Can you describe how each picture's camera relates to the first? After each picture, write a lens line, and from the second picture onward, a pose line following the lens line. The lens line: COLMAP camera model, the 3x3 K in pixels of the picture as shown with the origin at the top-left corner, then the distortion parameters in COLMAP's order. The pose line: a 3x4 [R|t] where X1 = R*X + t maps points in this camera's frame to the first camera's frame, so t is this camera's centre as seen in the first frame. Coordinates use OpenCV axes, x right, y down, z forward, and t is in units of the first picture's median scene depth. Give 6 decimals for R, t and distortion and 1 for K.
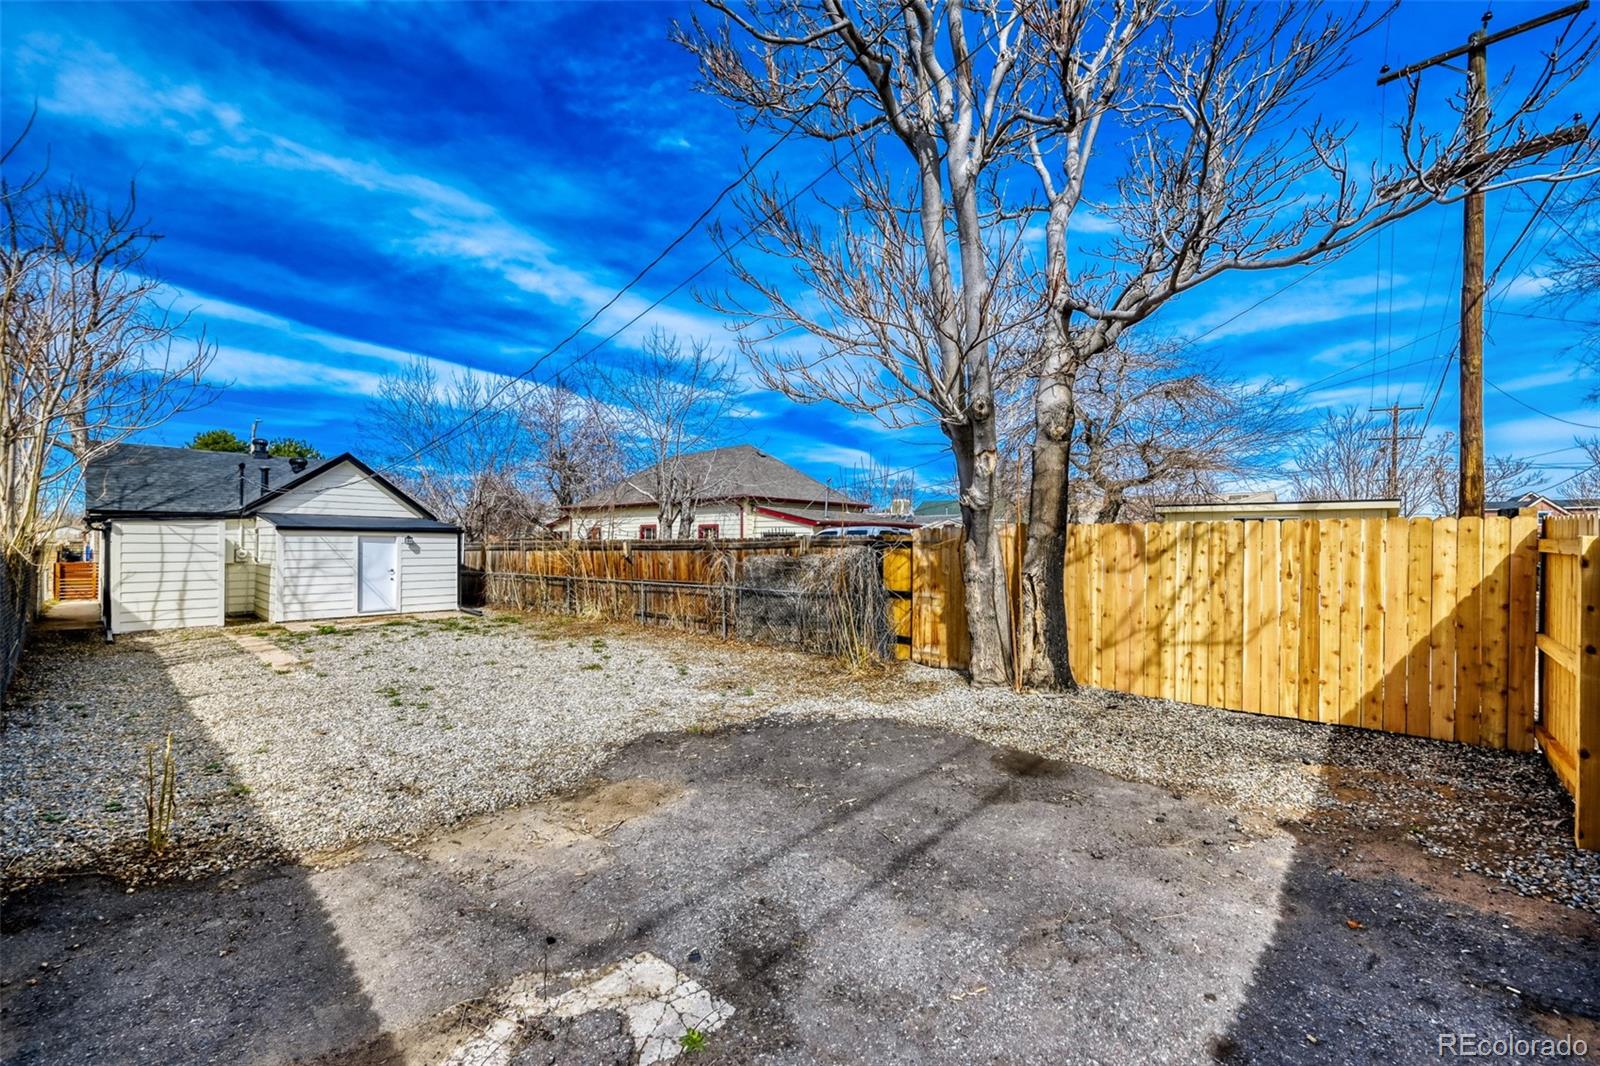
lens RADIAL K [[640.7, 0, 824.5], [0, 640.7, 536.6], [0, 0, 1]] dist [-0.003788, 0.000725]
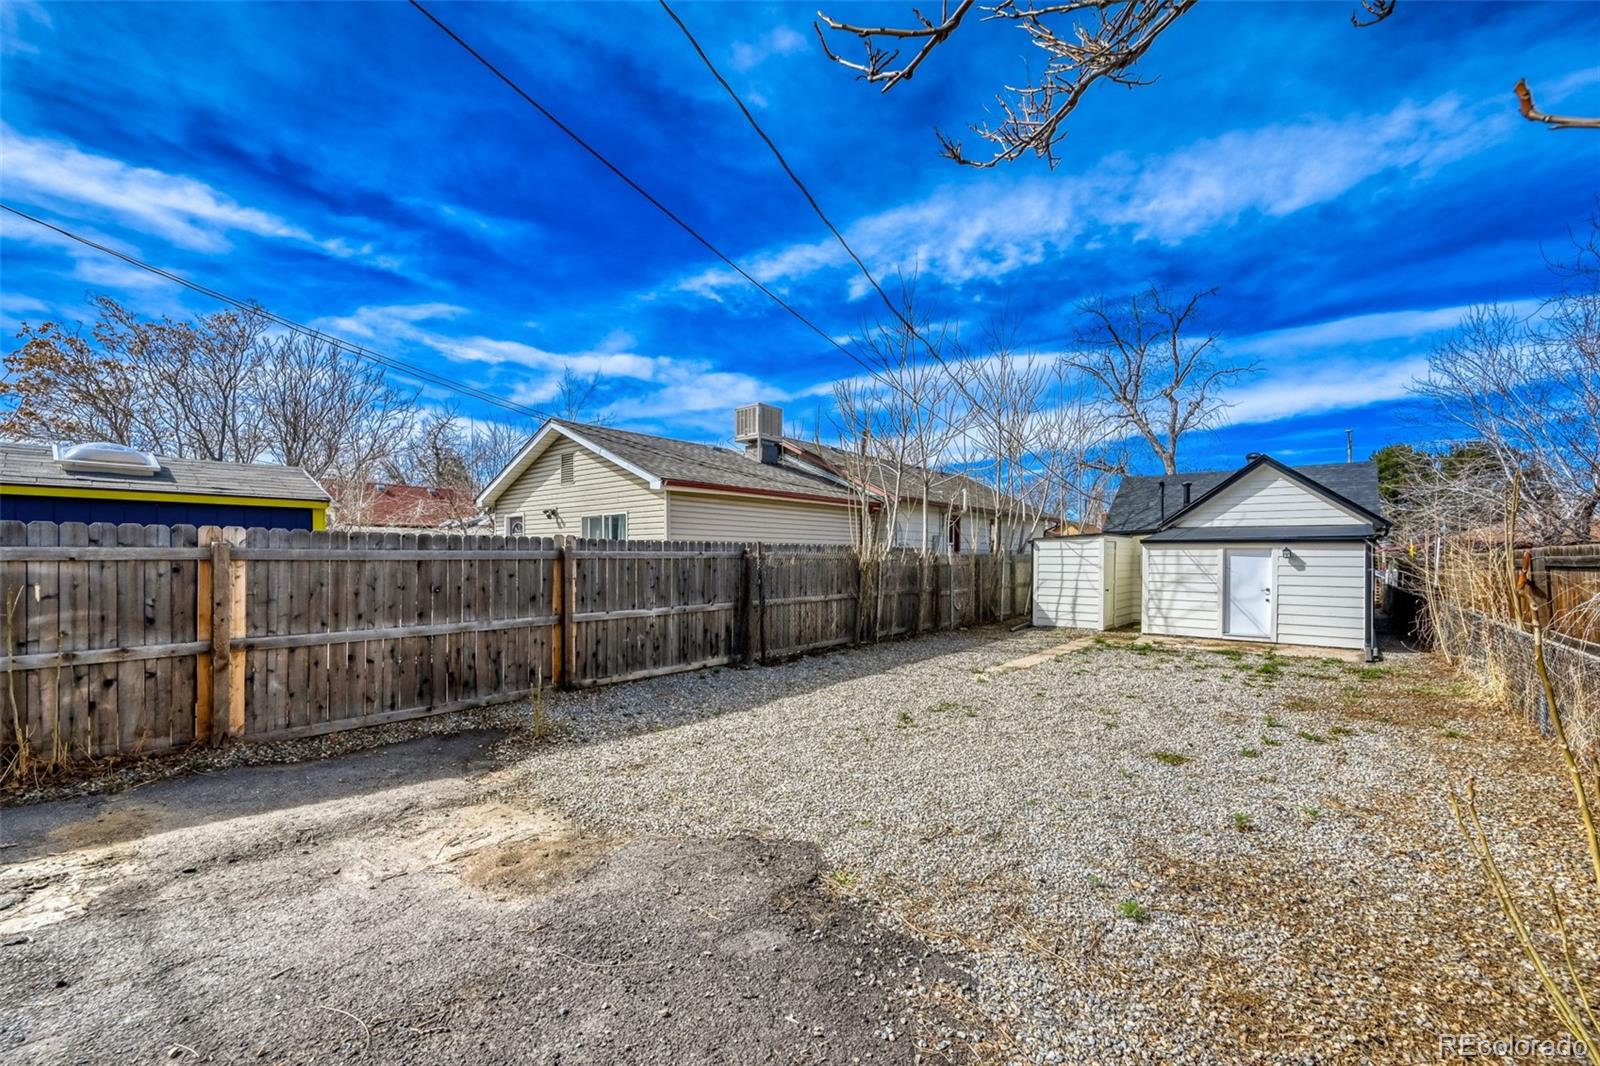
lens RADIAL K [[640.7, 0, 800.7], [0, 640.7, 564.3], [0, 0, 1]] dist [-0.003788, 0.000725]
pose [[0.009996, 0.008587, -0.999913, 0.156647], [0.007023, 0.999938, 0.008657, 0.009698], [0.999925, -0.007109, 0.009935, 0.427722]]
